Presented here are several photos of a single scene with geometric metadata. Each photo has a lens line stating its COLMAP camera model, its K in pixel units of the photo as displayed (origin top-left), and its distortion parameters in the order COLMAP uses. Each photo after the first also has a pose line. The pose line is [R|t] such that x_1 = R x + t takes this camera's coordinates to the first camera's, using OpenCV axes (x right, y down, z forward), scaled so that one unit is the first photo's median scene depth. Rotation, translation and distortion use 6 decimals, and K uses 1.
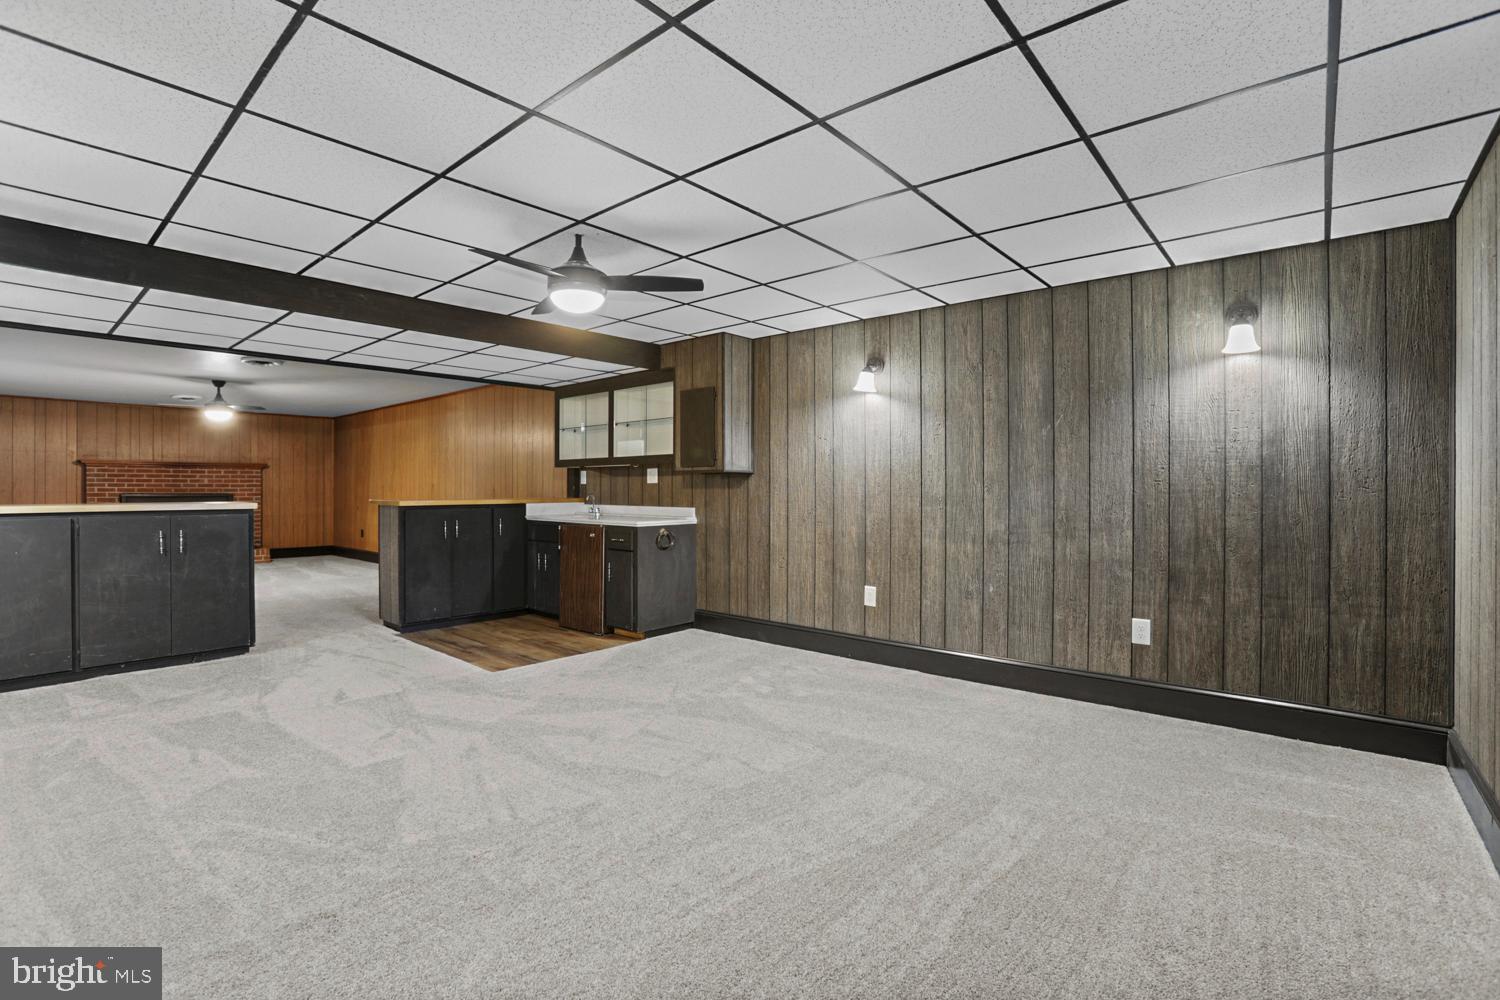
lens RADIAL K [[674.7, 0, 753.9], [0, 674.7, 493.2], [0, 0, 1]] dist [0.002611, 0.002439]
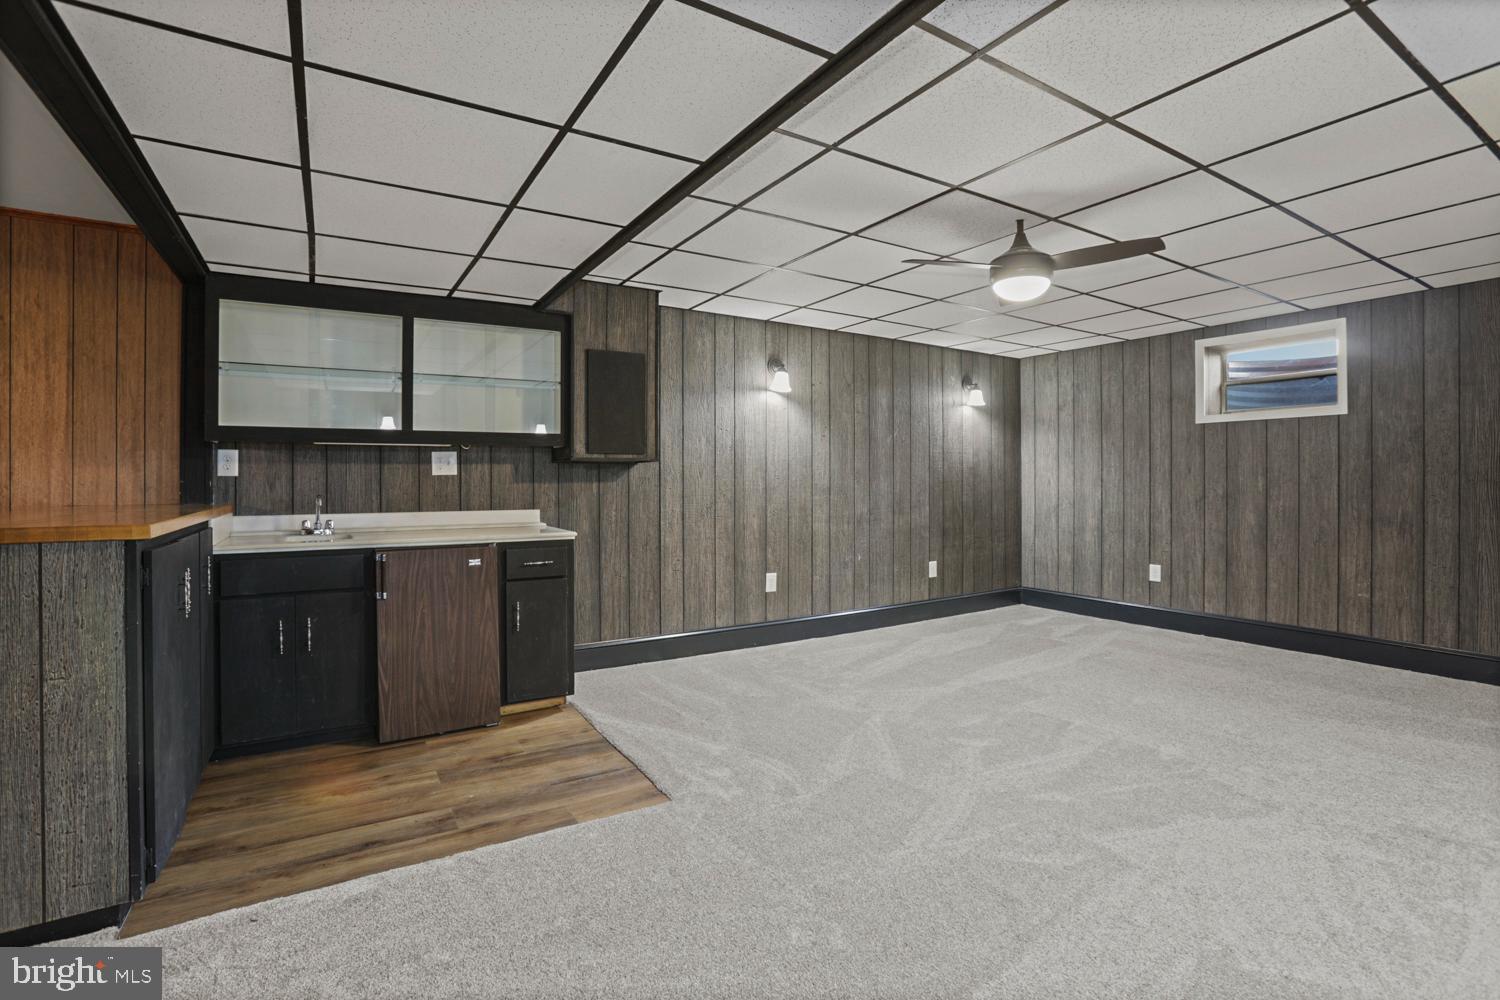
lens RADIAL K [[674.7, 0, 740.2], [0, 674.7, 472.5], [0, 0, 1]] dist [0.002611, 0.002439]
pose [[0.347383, 0.005549, 0.937707, -0.840319], [0.010035, 0.999903, -0.009634, -0.010451], [-0.937670, 0.012757, 0.347294, 0.675336]]
